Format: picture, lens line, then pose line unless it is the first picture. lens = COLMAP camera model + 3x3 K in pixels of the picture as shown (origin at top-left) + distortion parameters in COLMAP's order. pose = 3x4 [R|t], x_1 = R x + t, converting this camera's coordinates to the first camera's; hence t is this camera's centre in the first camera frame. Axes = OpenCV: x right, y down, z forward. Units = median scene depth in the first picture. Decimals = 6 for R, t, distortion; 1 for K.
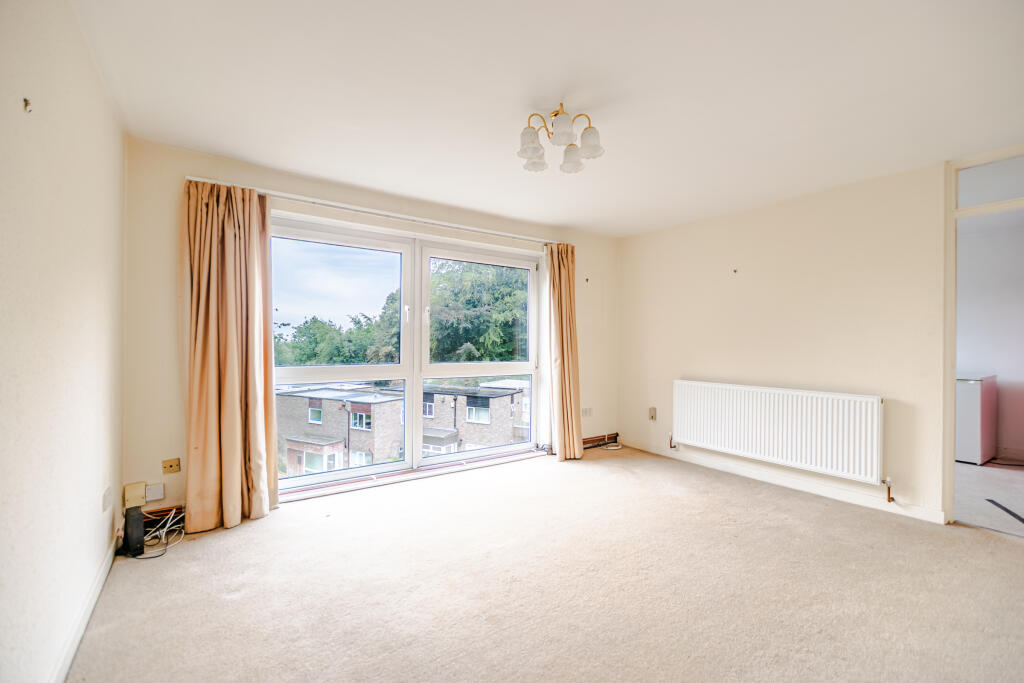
lens RADIAL K [[443.7, 0, 508.9], [0, 443.7, 344.2], [0, 0, 1]] dist [0.000907, 0.000017]
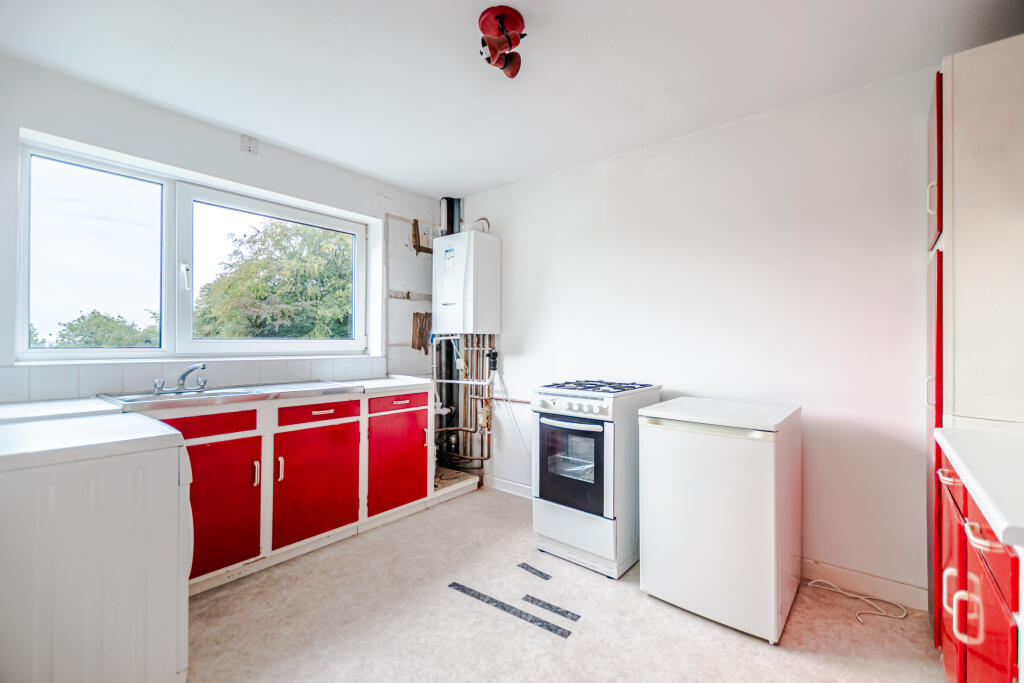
lens RADIAL K [[443.7, 0, 511.1], [0, 443.7, 341.3], [0, 0, 1]] dist [0.000907, 0.000017]
pose [[0.958484, -0.002126, 0.285139, 0.074486], [0.004032, 0.999973, -0.006098, 0.000265], [-0.285119, 0.006994, 0.958467, 0.070612]]
